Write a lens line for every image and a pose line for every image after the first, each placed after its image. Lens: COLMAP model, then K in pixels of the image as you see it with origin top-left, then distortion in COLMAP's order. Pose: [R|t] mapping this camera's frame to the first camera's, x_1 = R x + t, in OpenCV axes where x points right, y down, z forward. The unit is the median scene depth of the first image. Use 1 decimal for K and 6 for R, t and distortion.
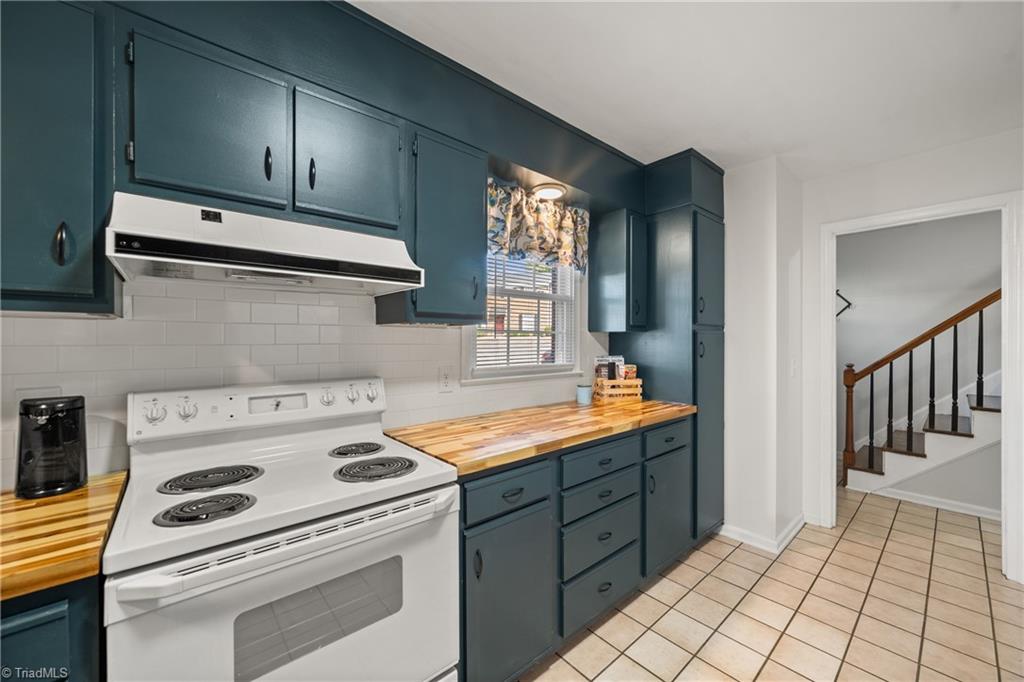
lens RADIAL K [[393.4, 0, 512.0], [0, 393.4, 341.0], [0, 0, 1]] dist [-0.001199, -0.000188]
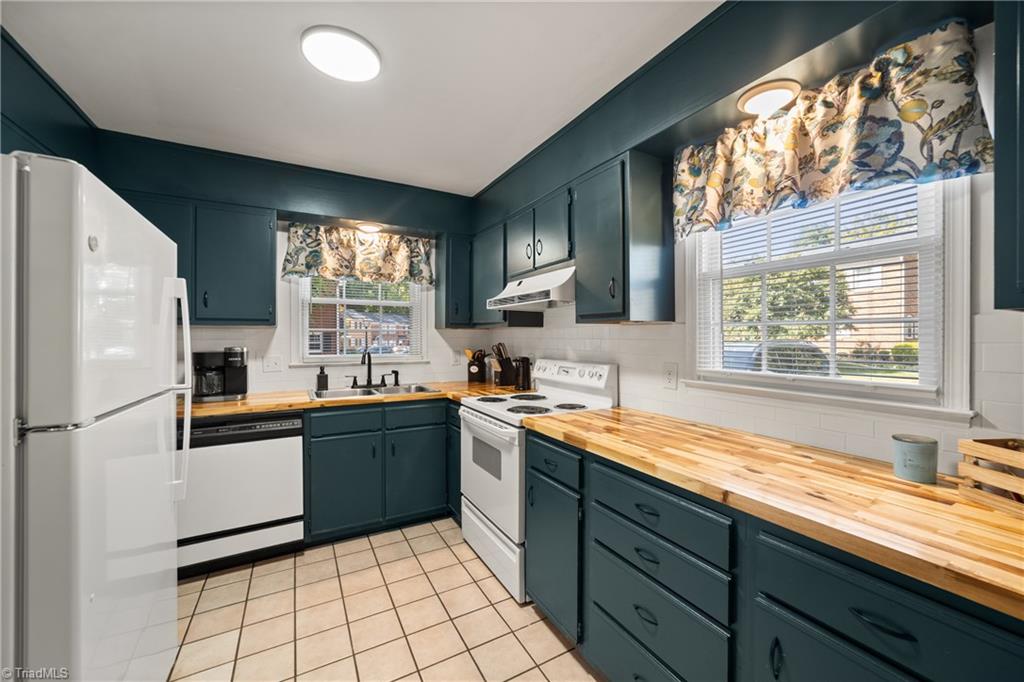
lens RADIAL K [[394.9, 0, 524.6], [0, 394.9, 331.4], [0, 0, 1]] dist [-0.014985, 0.000423]
pose [[-0.189561, -0.012118, -0.981794, 0.660059], [-0.002479, 0.999927, -0.011864, -0.000359], [0.981866, 0.000185, -0.189577, 0.628227]]
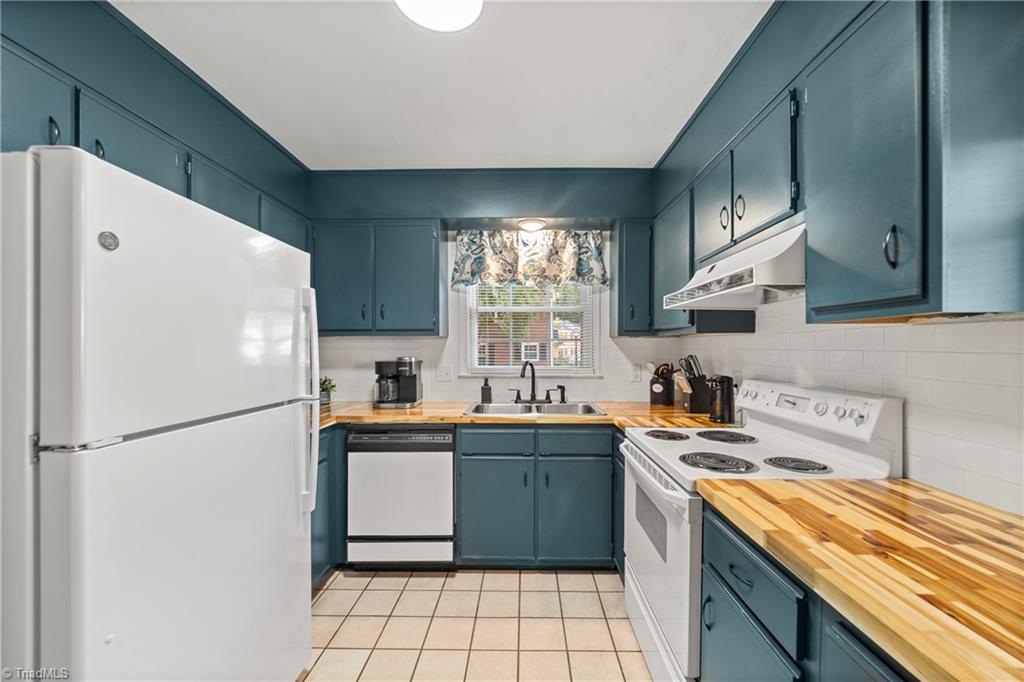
lens RADIAL K [[395.4, 0, 521.3], [0, 395.4, 348.8], [0, 0, 1]] dist [-0.019275, 0.005063]
pose [[-0.664301, 0.004759, -0.747450, 0.404825], [-0.001601, 0.999968, 0.007790, -0.000257], [0.747463, 0.006371, -0.664272, 0.633405]]
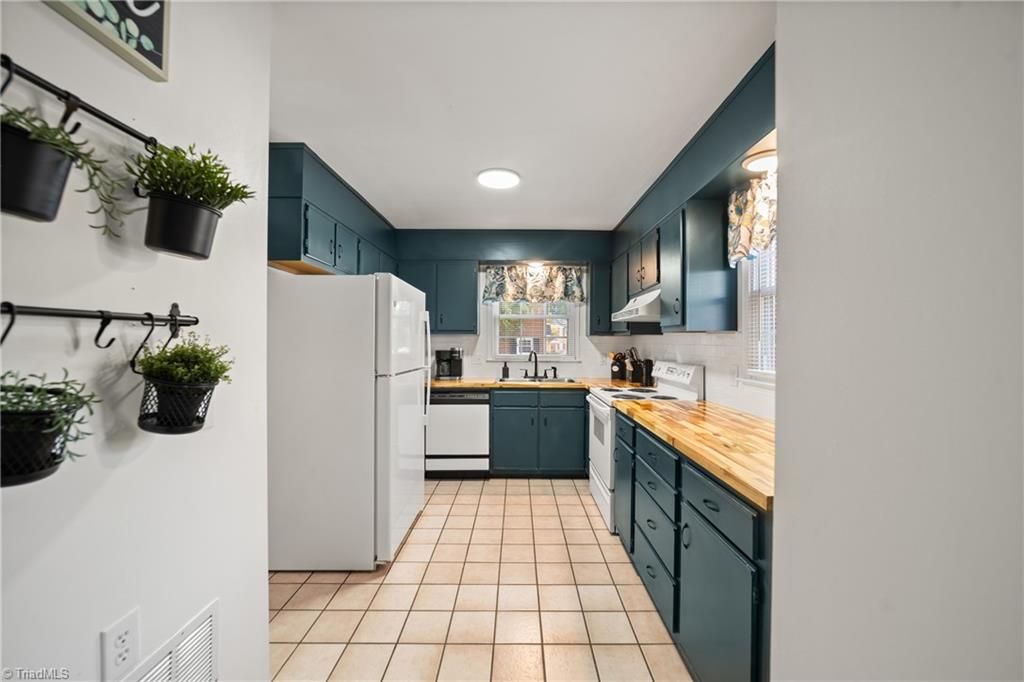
lens RADIAL K [[394.9, 0, 524.6], [0, 394.9, 331.4], [0, 0, 1]] dist [-0.014985, 0.000423]
pose [[-0.643818, -0.022234, -0.764856, 0.884556], [-0.008111, 0.999720, -0.022234, -0.003535], [0.765136, -0.008111, -0.643818, 0.978083]]
